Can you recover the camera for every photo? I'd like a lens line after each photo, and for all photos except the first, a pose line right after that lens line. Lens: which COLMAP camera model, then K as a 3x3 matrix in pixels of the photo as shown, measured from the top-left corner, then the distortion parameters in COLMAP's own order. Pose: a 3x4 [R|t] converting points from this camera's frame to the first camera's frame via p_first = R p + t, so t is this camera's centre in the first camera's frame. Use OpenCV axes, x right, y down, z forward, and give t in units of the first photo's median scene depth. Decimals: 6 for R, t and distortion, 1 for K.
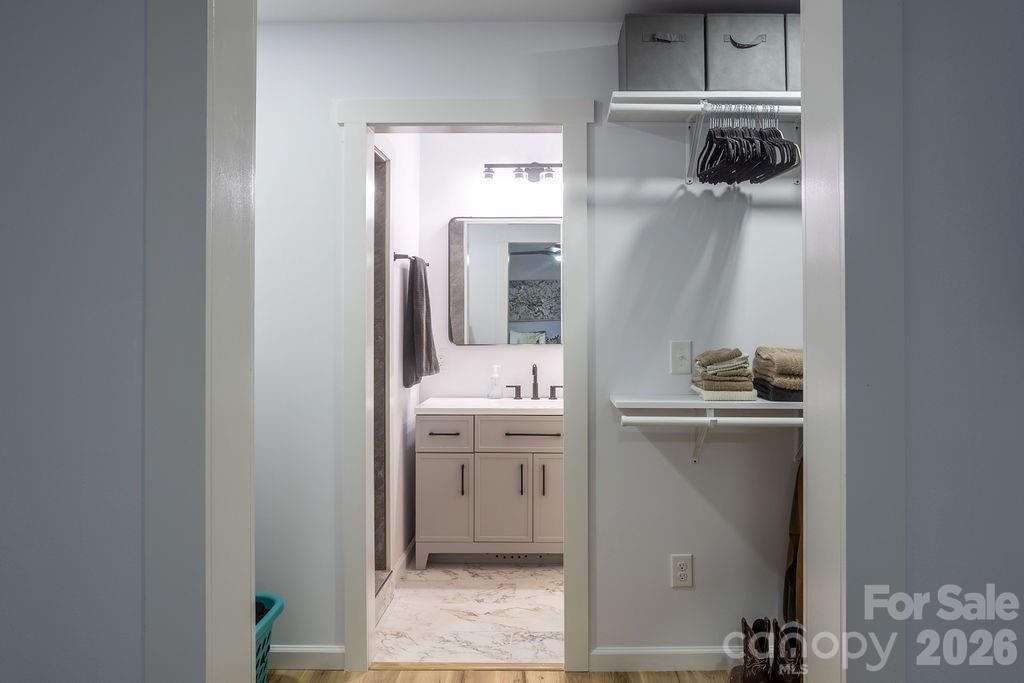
lens RADIAL K [[622.3, 0, 513.3], [0, 622.3, 340.1], [0, 0, 1]] dist [0.000105, -0.000001]
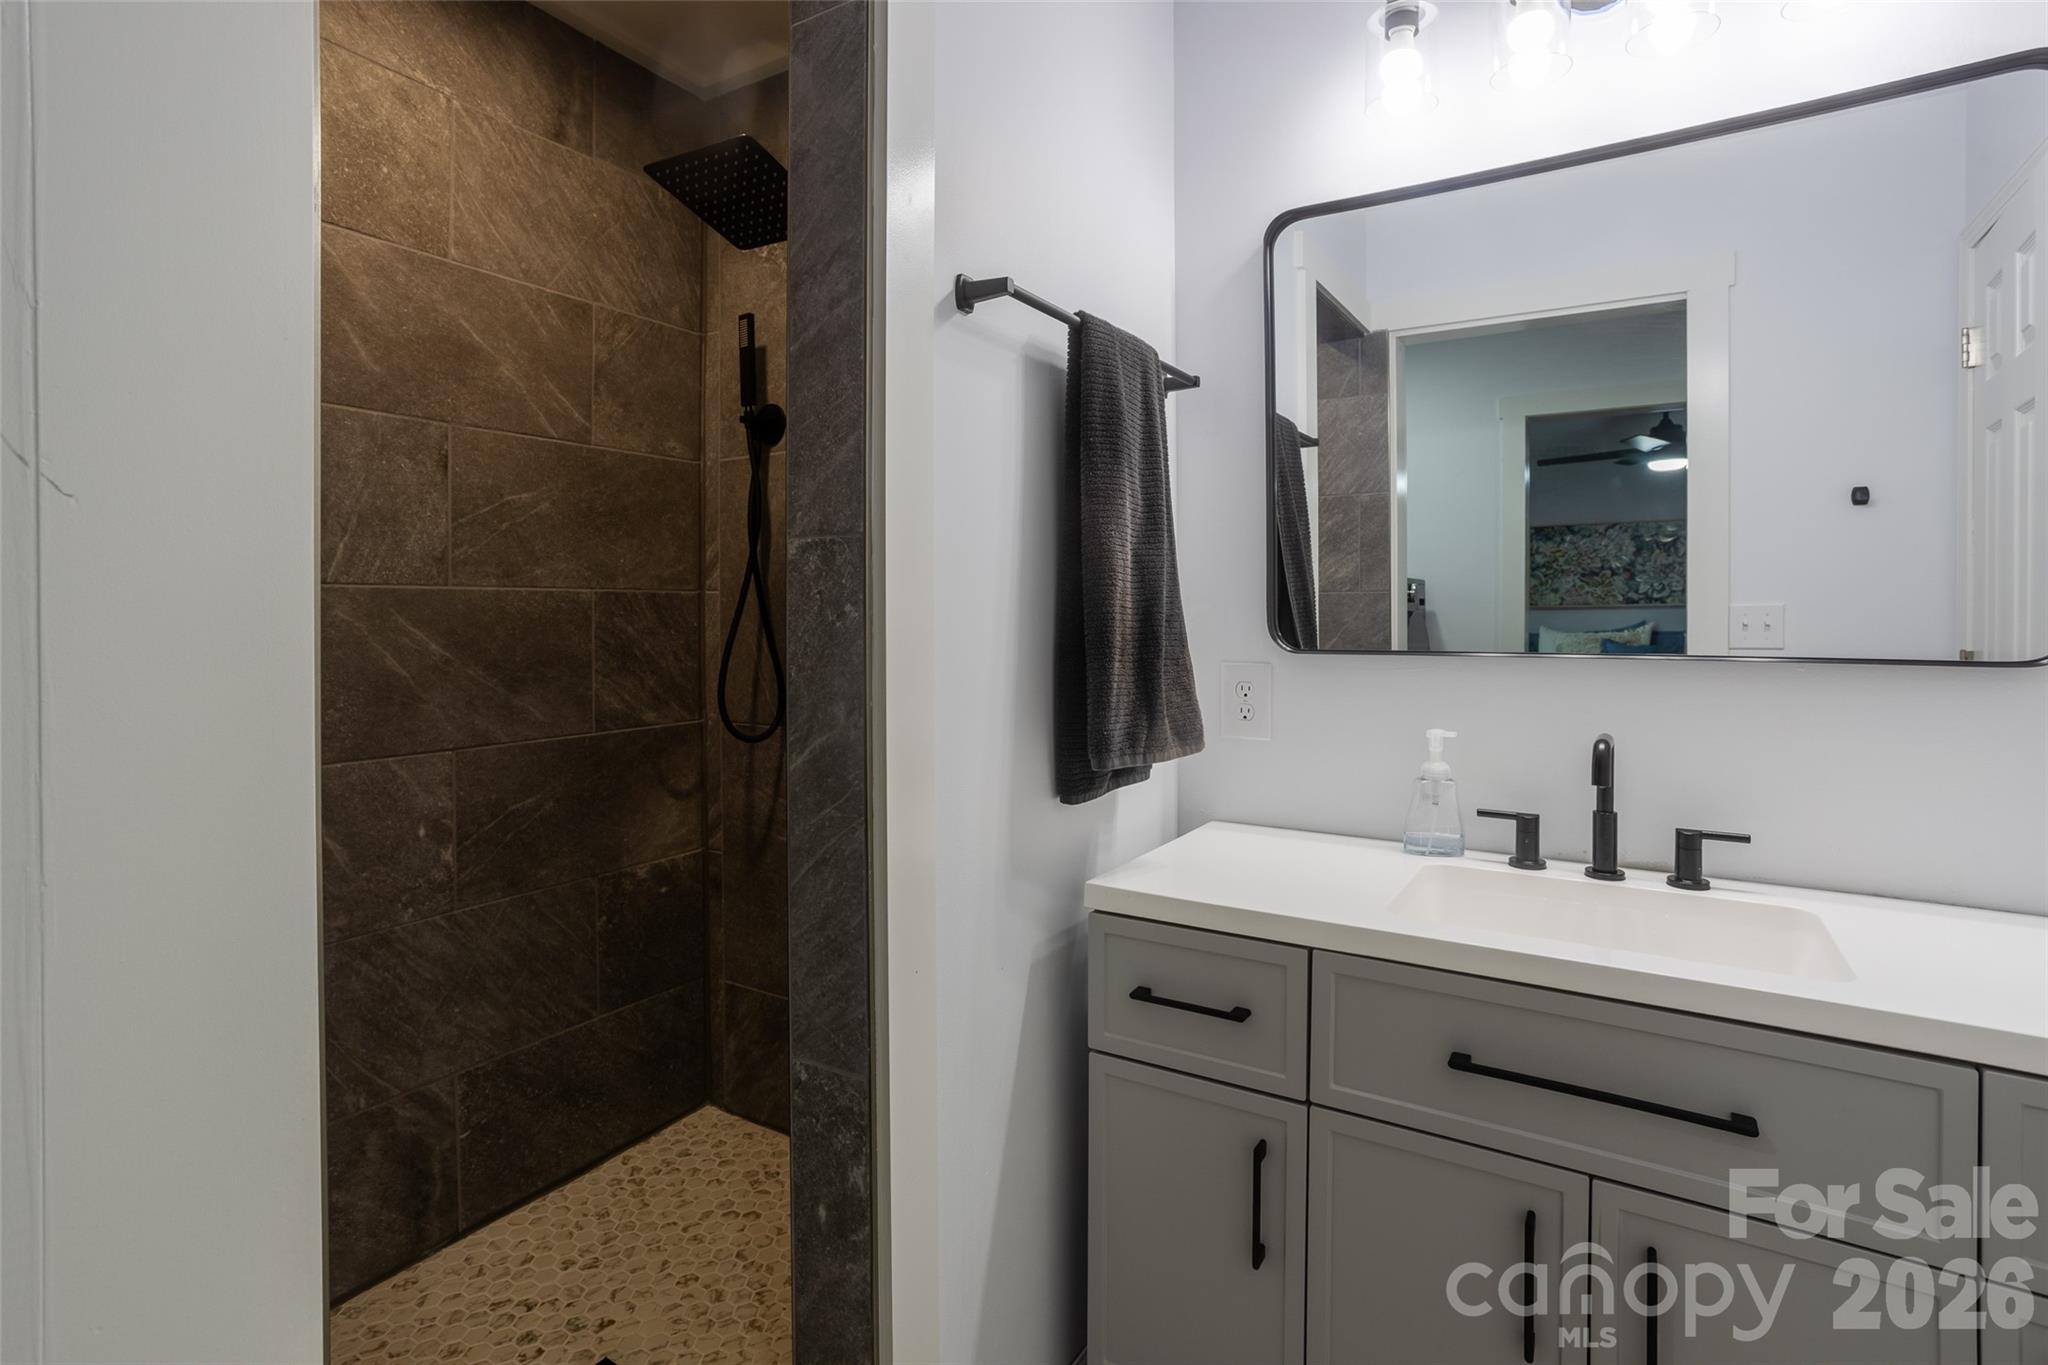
lens RADIAL K [[967.8, 0, 1021.8], [0, 967.8, 607.9], [0, 0, 1]] dist [-0.047470, 0.000085]
pose [[0.873748, 0.000225, -0.486379, 0.015974], [-0.017573, 0.999362, -0.031107, 0.004217], [0.486061, 0.035727, 0.873194, 0.553101]]
